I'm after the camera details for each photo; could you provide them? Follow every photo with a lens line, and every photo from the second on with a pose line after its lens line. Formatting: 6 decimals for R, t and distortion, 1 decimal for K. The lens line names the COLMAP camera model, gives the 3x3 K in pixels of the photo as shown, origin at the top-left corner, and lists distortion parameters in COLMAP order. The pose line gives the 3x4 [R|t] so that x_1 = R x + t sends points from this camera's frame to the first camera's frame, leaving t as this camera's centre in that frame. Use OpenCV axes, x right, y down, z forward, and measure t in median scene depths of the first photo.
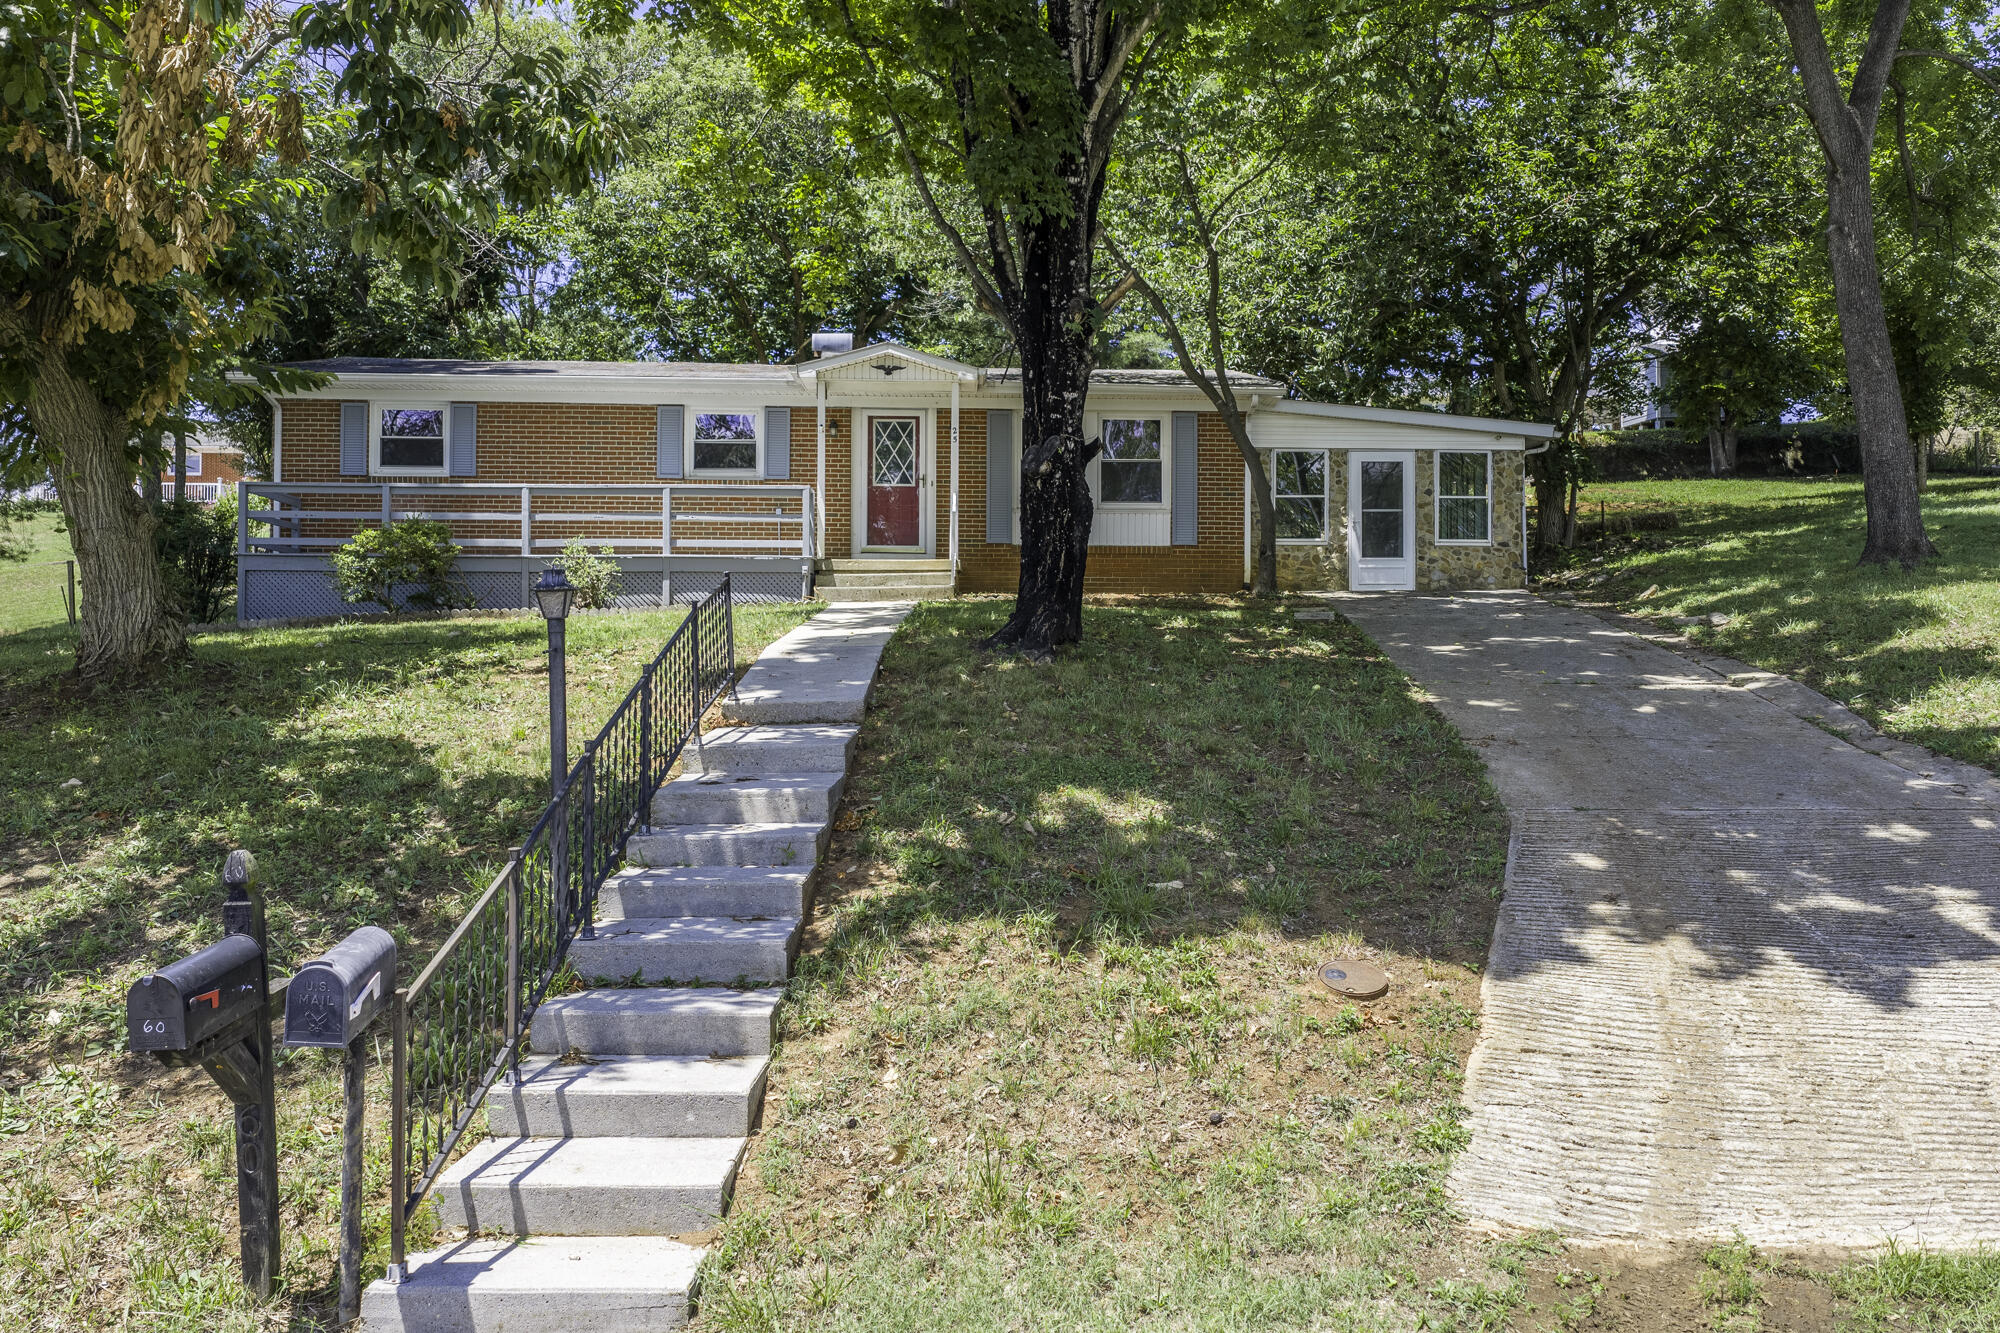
lens RADIAL K [[1705.3, 0, 1000.0], [0, 1705.3, 666.5], [0, 0, 1]] dist [0.013559, -0.011162]
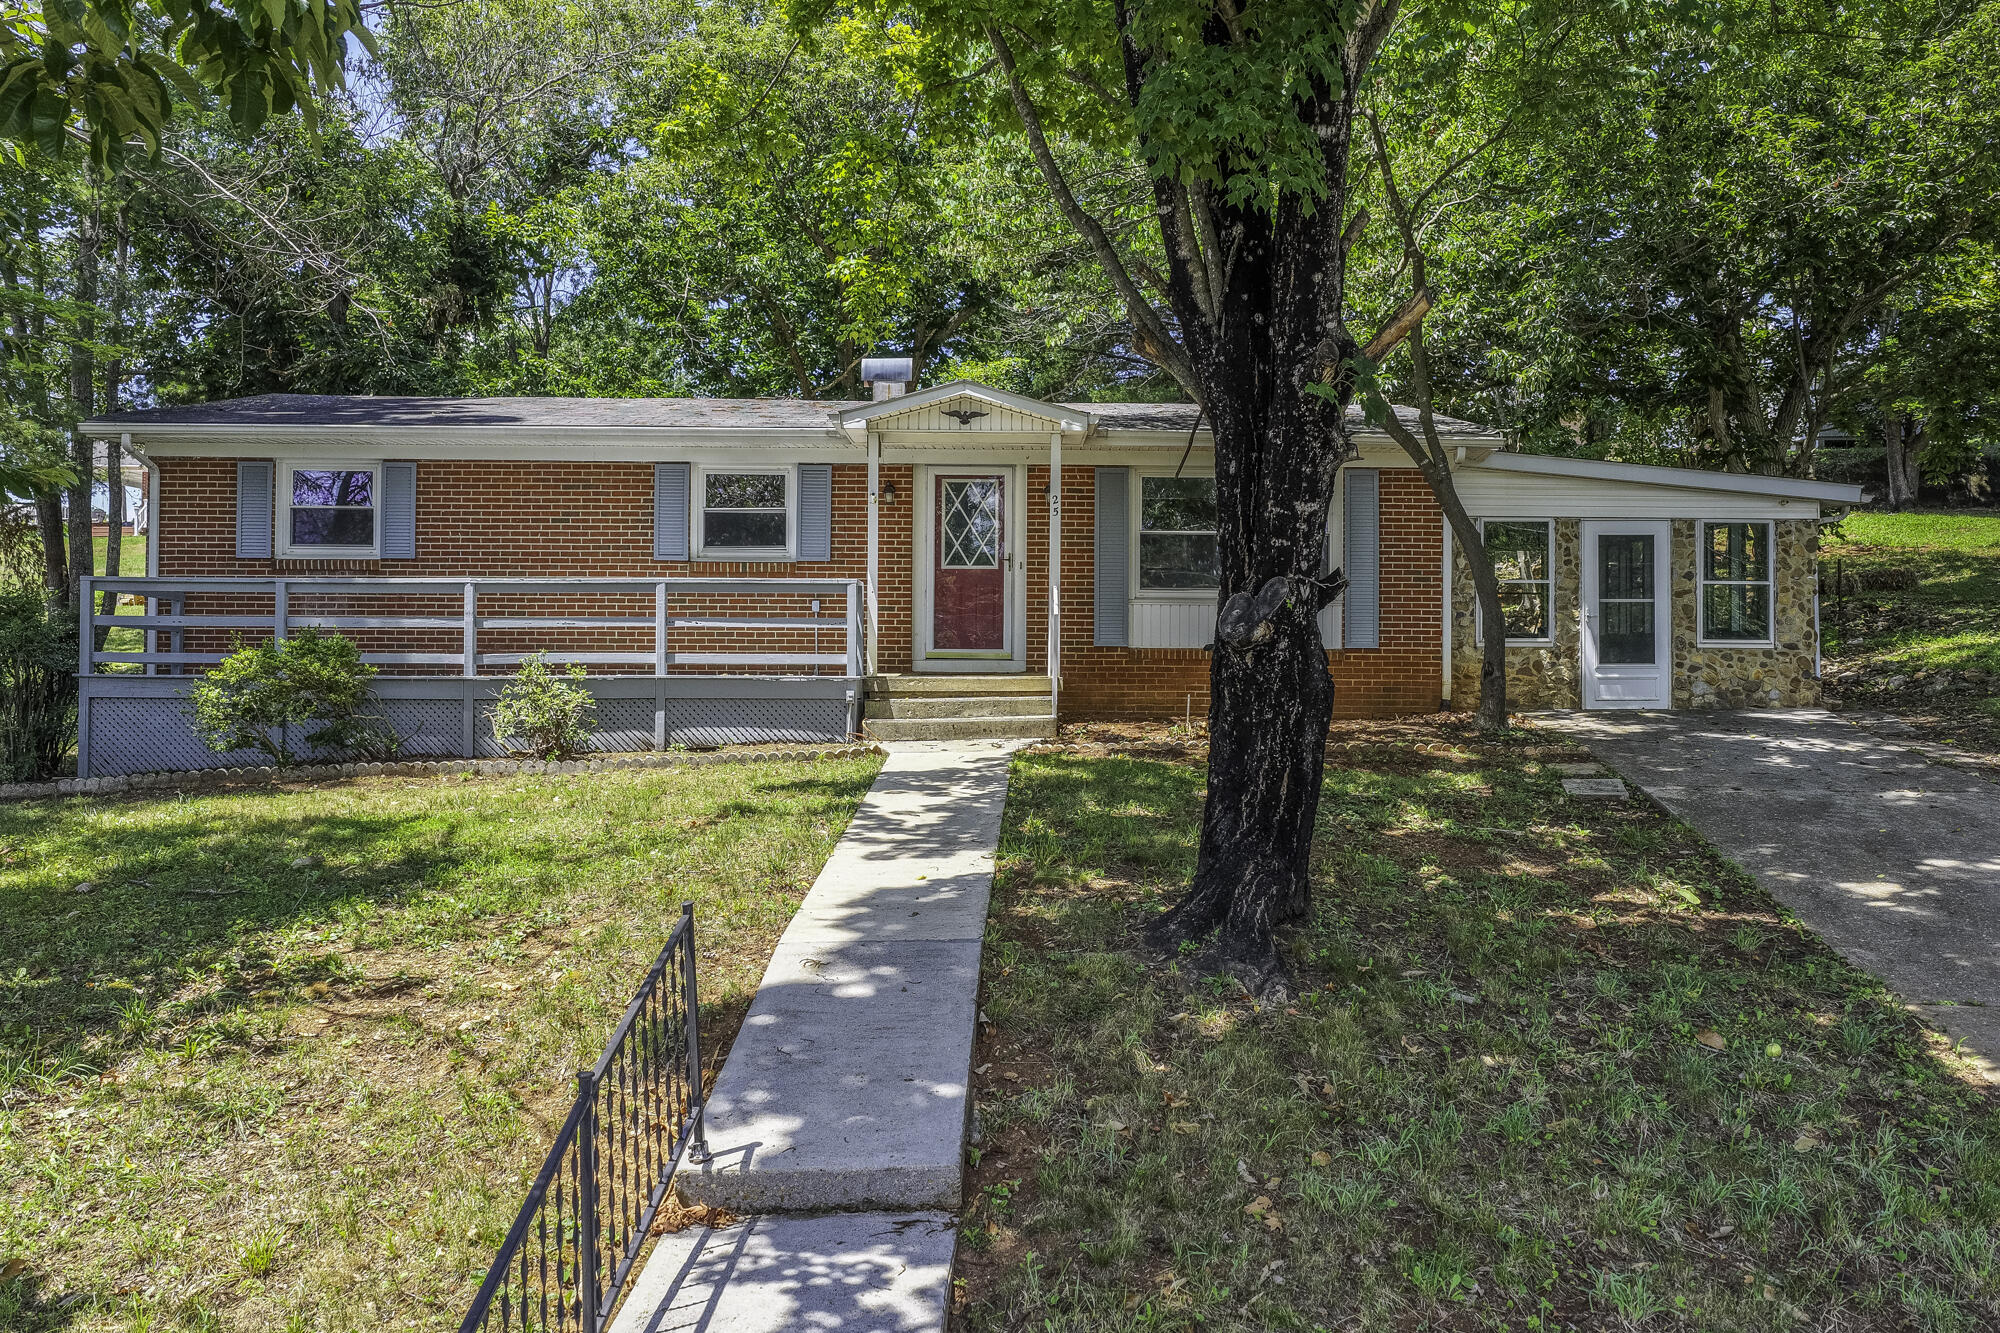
lens RADIAL K [[1693.5, 0, 1000.0], [0, 1693.5, 666.5], [0, 0, 1]] dist [-0.011926, 0.014194]
pose [[0.999587, 0.001012, -0.028722, -0.027840], [-0.000956, 0.999998, 0.001965, -0.064838], [0.028724, -0.001936, 0.999586, 0.260043]]
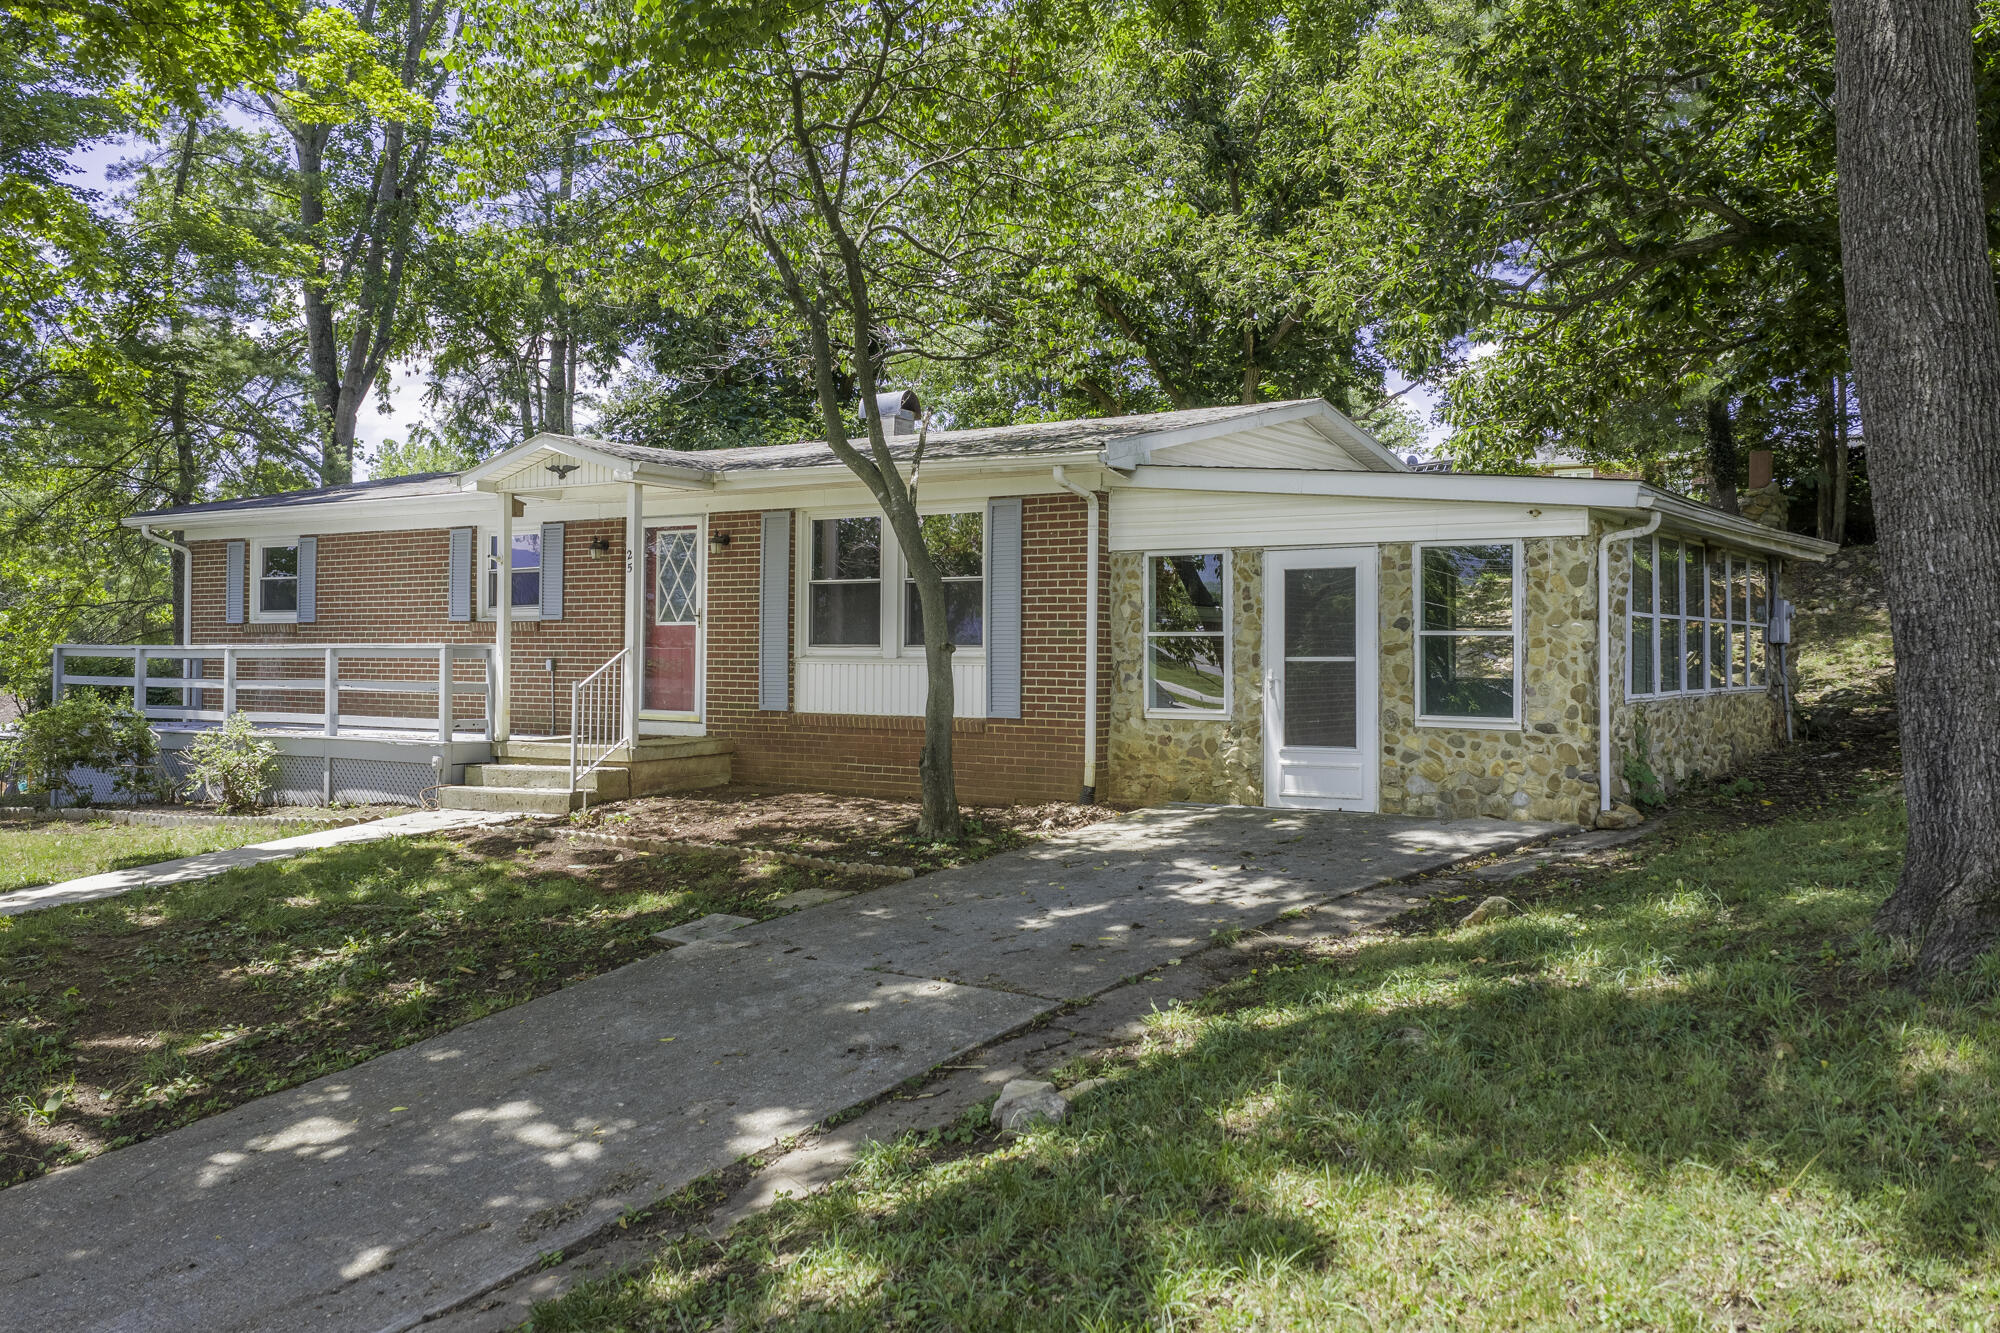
lens RADIAL K [[1705.3, 0, 1000.0], [0, 1705.3, 666.5], [0, 0, 1]] dist [0.013559, -0.011162]
pose [[0.799079, 0.003632, -0.601215, 0.472816], [-0.007743, 0.999961, -0.004251, -0.087361], [0.601176, 0.008052, 0.799076, 0.519238]]
